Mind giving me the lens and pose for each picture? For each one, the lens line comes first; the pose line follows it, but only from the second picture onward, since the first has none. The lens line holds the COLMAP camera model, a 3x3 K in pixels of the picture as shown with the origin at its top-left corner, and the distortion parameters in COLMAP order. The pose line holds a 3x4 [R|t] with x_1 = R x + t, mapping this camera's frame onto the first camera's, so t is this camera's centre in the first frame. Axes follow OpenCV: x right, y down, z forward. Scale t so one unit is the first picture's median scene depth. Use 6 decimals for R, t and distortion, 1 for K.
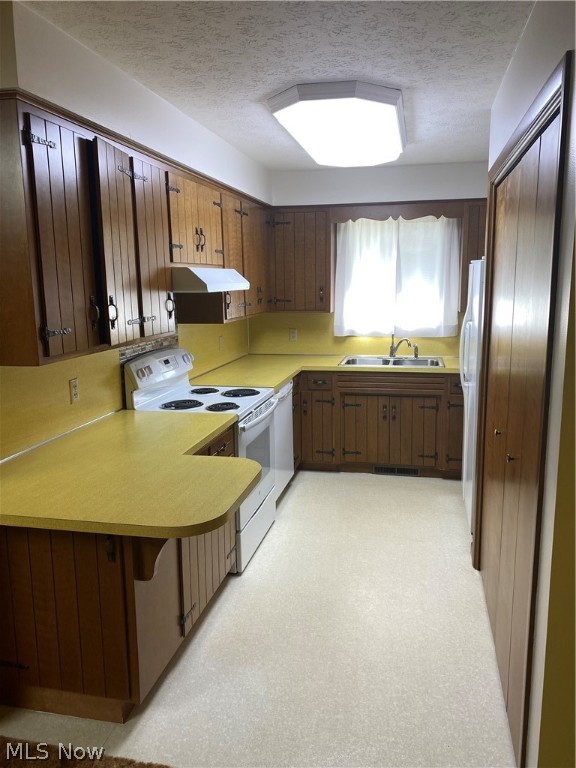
lens RADIAL K [[581.8, 0, 293.7], [0, 581.8, 381.6], [0, 0, 1]] dist [0.054513, -0.067776]
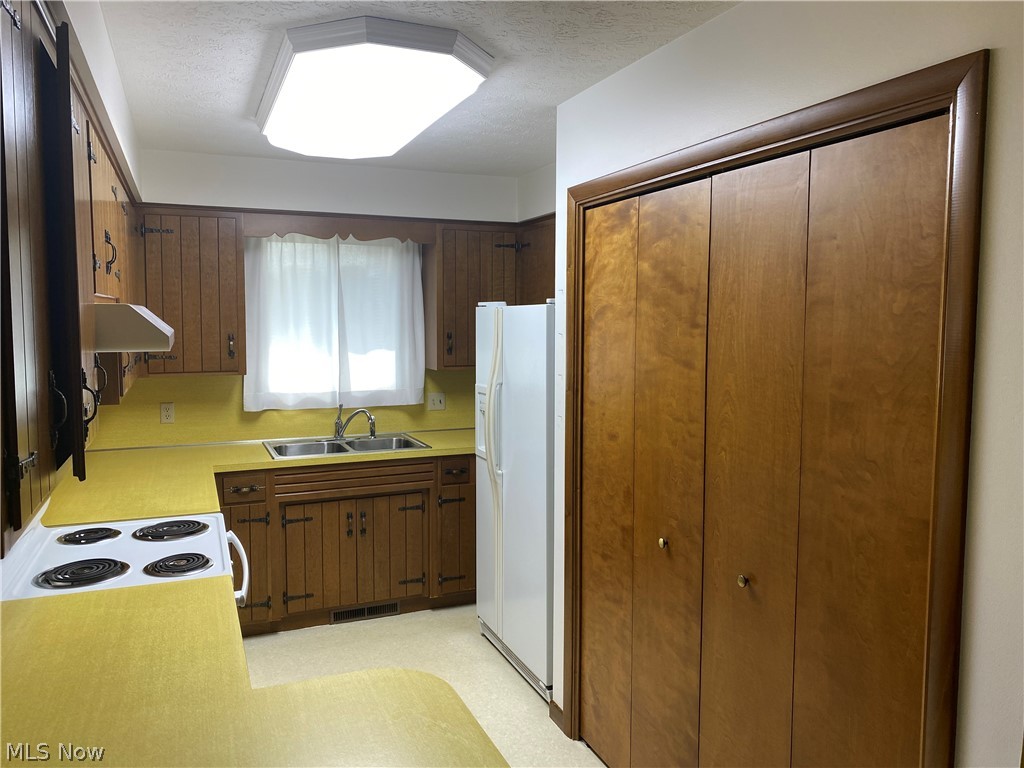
lens RADIAL K [[775.7, 0, 500.3], [0, 775.7, 363.5], [0, 0, 1]] dist [0.054513, -0.067776]
pose [[0.826588, -0.021791, 0.562386, -0.197127], [0.087362, 0.992106, -0.089961, -0.034223], [-0.555986, 0.123492, 0.821967, 0.168012]]
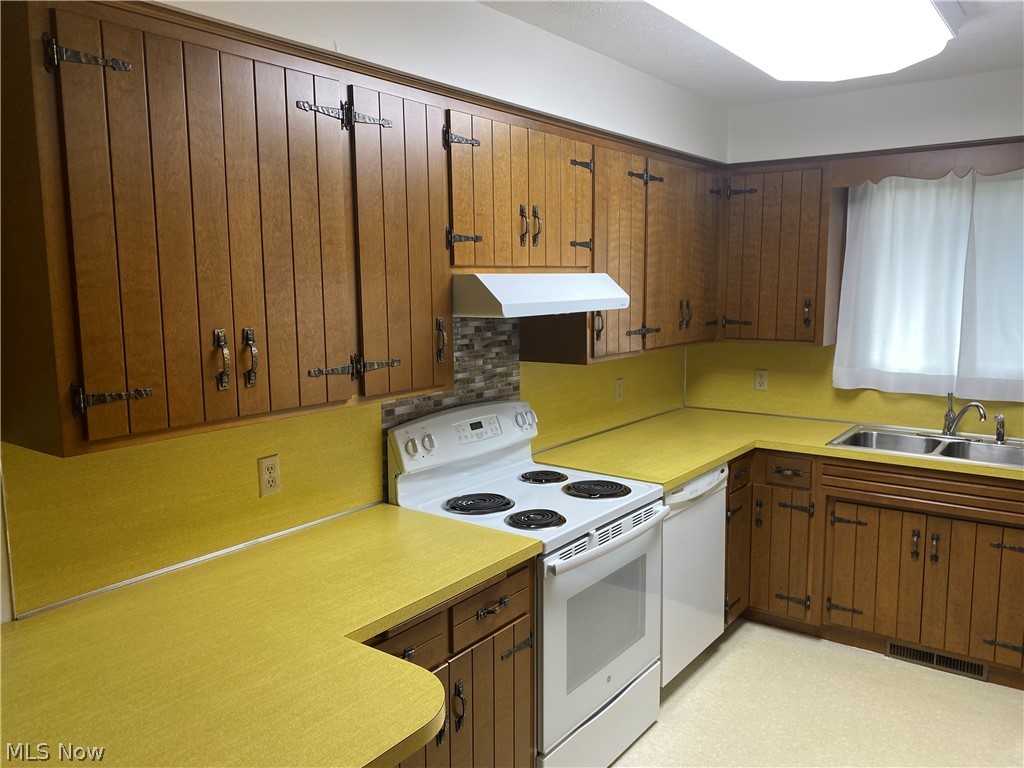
lens RADIAL K [[775.7, 0, 514.7], [0, 775.7, 381.0], [0, 0, 1]] dist [0.054513, -0.067776]
pose [[0.908012, 0.059651, -0.414675, 0.116115], [-0.075596, 0.996893, -0.022129, -0.051009], [0.412067, 0.051441, 0.909700, 0.217782]]
